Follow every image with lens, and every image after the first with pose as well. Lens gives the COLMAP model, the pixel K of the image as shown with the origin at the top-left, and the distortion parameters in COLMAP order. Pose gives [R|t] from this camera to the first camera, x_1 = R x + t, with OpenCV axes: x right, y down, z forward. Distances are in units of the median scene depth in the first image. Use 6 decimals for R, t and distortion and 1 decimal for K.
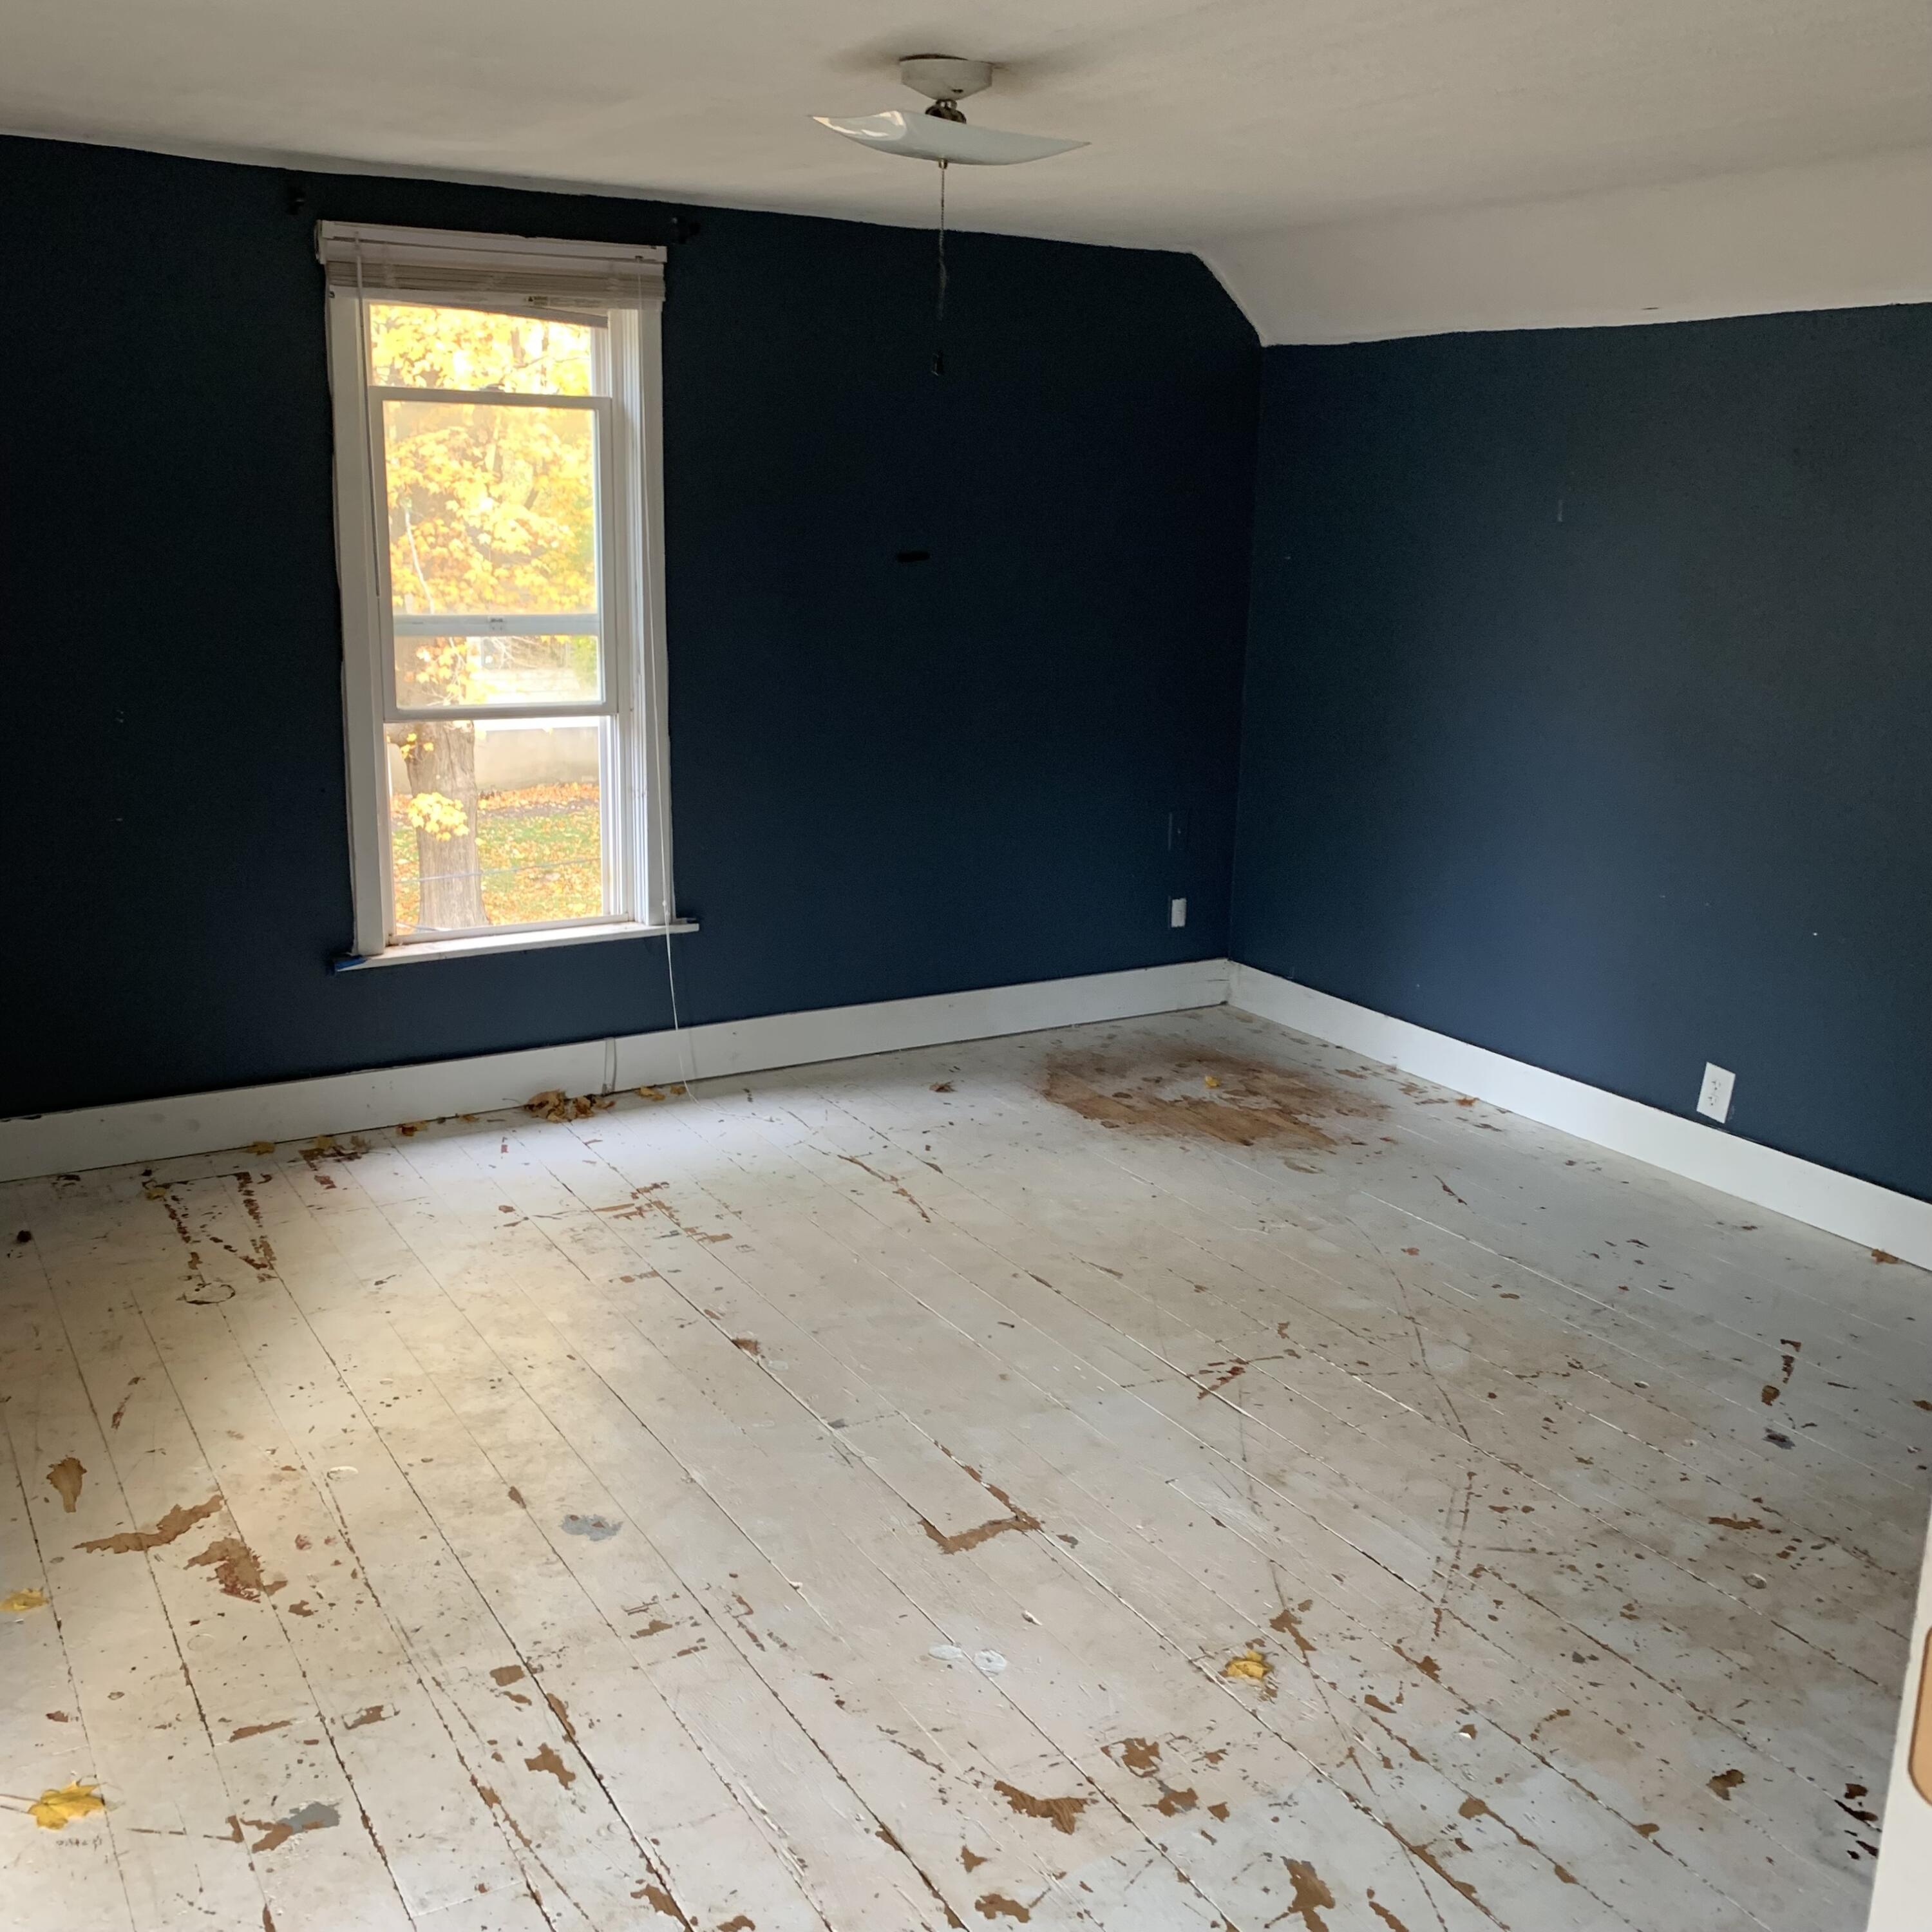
lens RADIAL K [[2004.8, 0, 966.6], [0, 2004.8, 966.9], [0, 0, 1]] dist [0.033208, 0.000000]
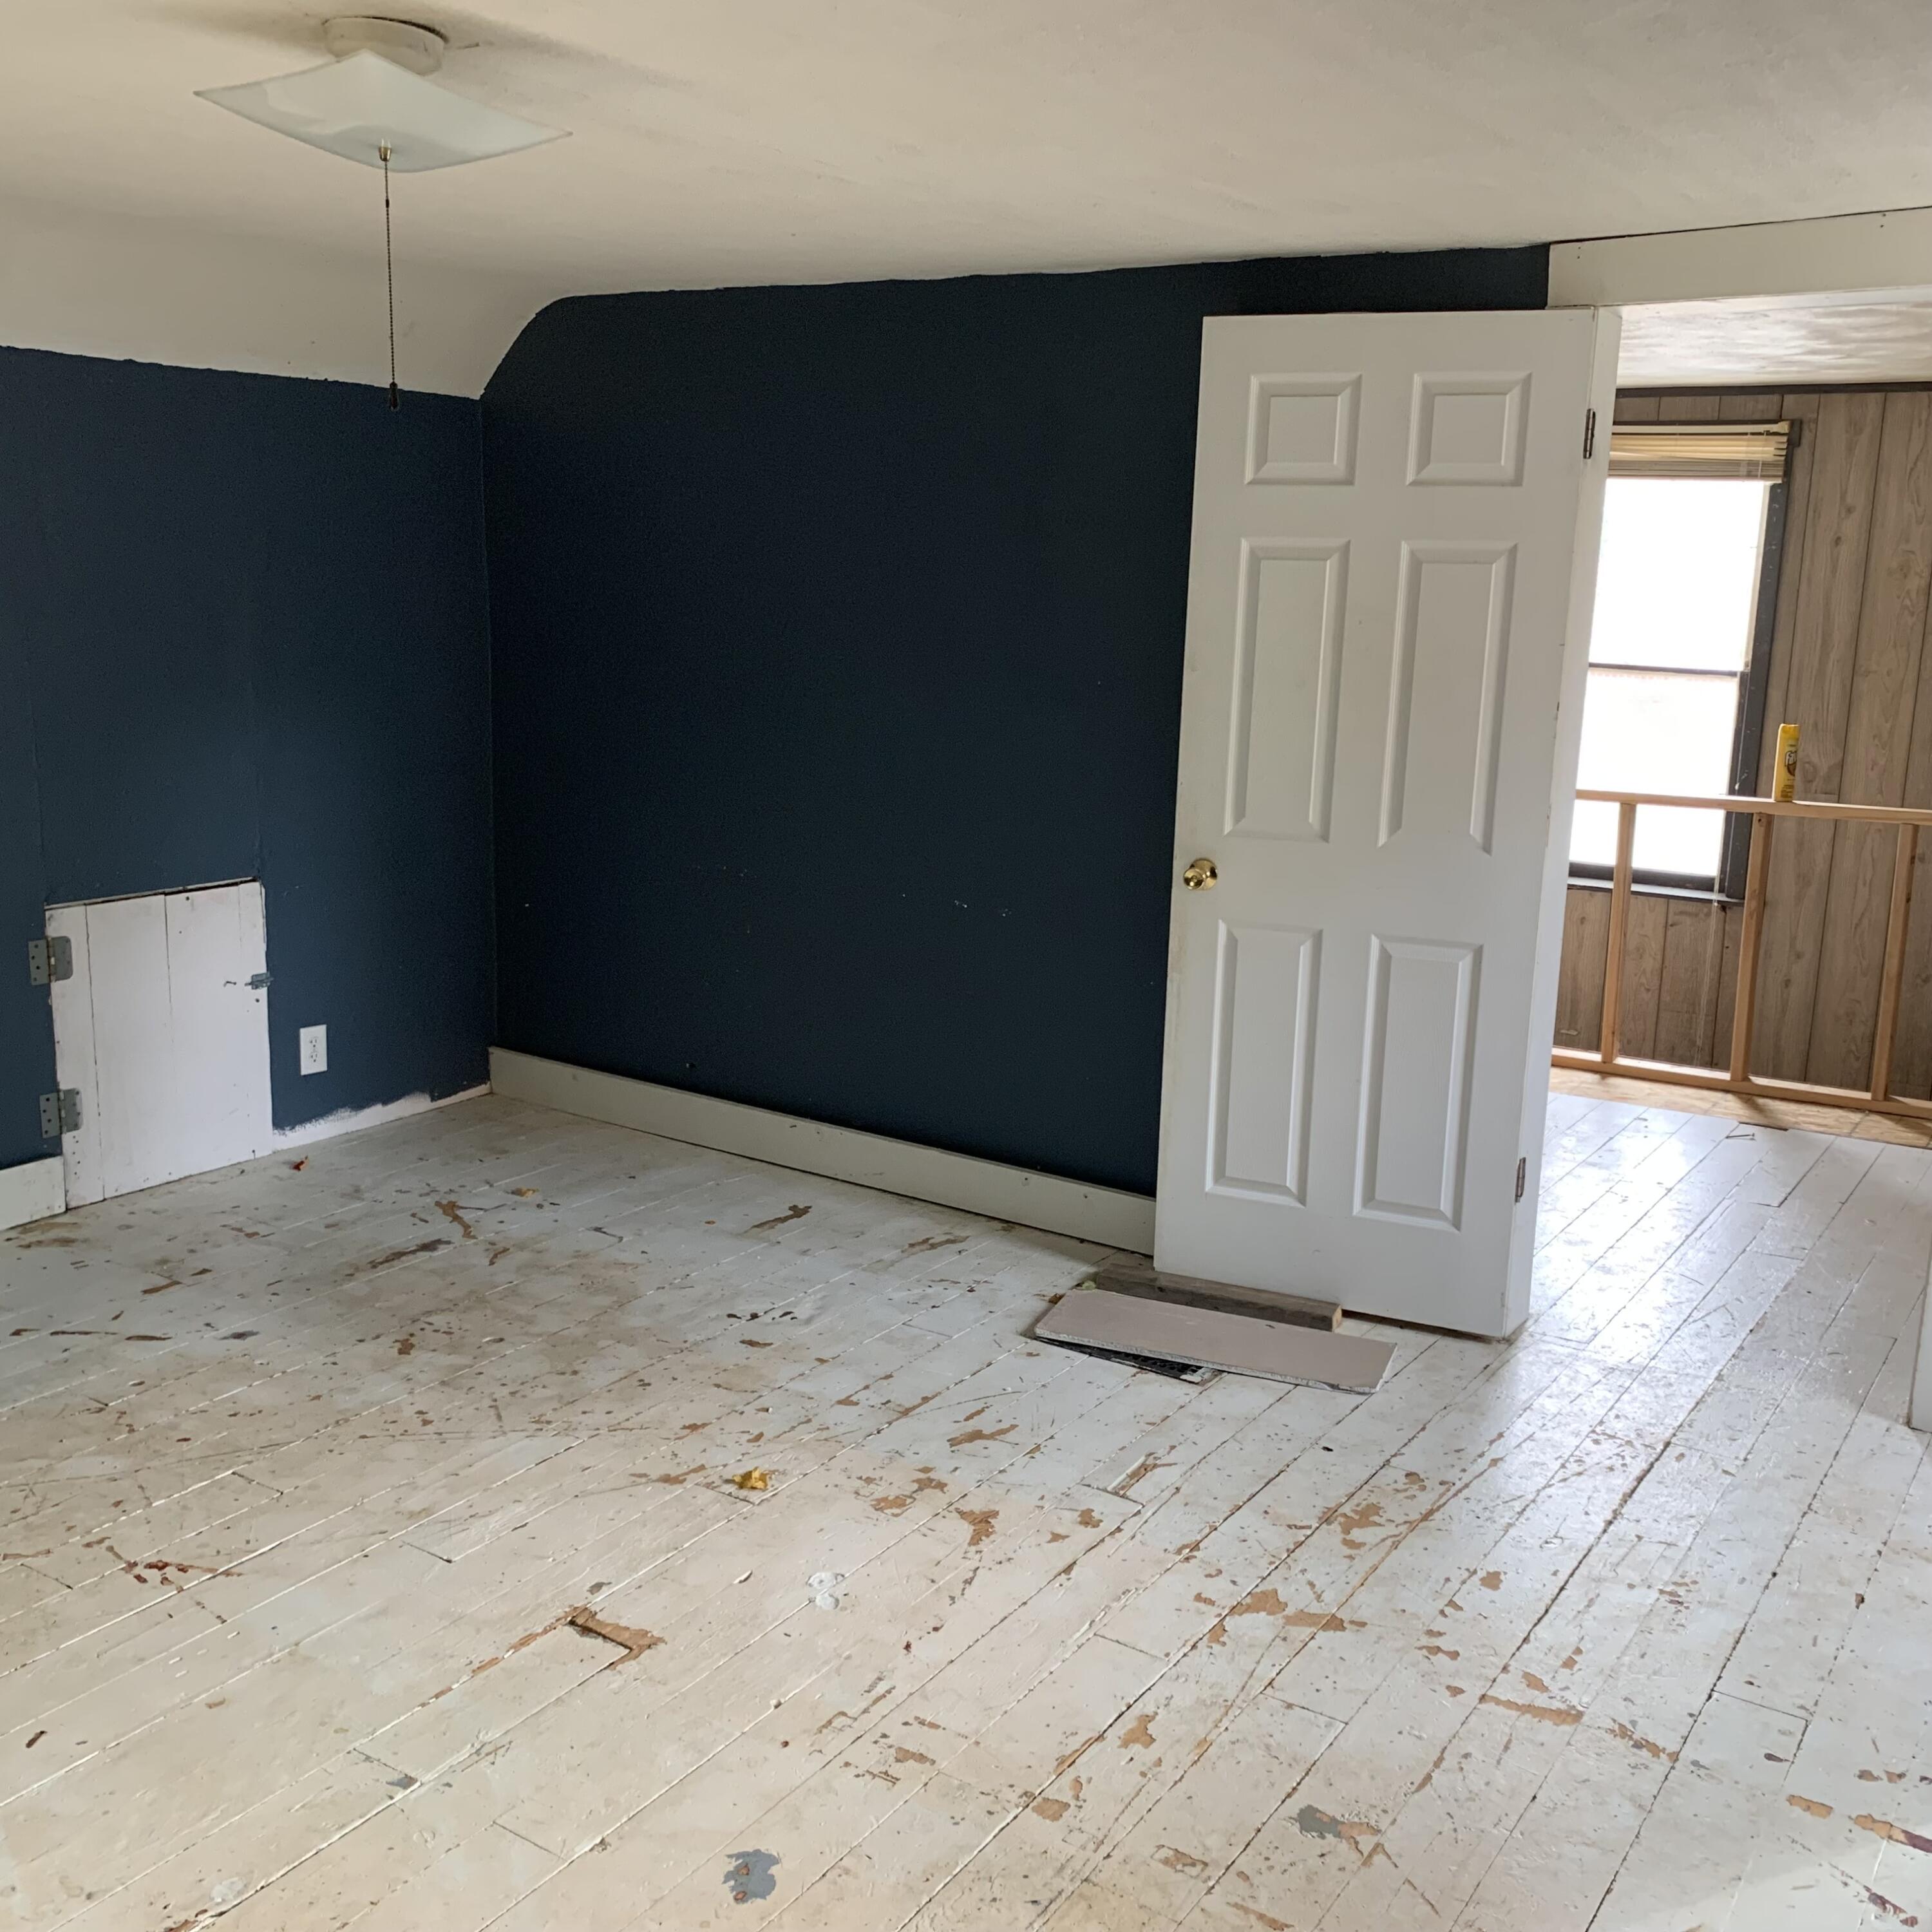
lens RADIAL K [[2004.8, 0, 966.6], [0, 2004.8, 965.4], [0, 0, 1]] dist [0.033208, 0.000000]
pose [[-0.448792, -0.212429, 0.868021, -0.977081], [0.178220, 0.930547, 0.319875, -0.342011], [-0.875685, 0.298256, -0.379763, 1.309007]]
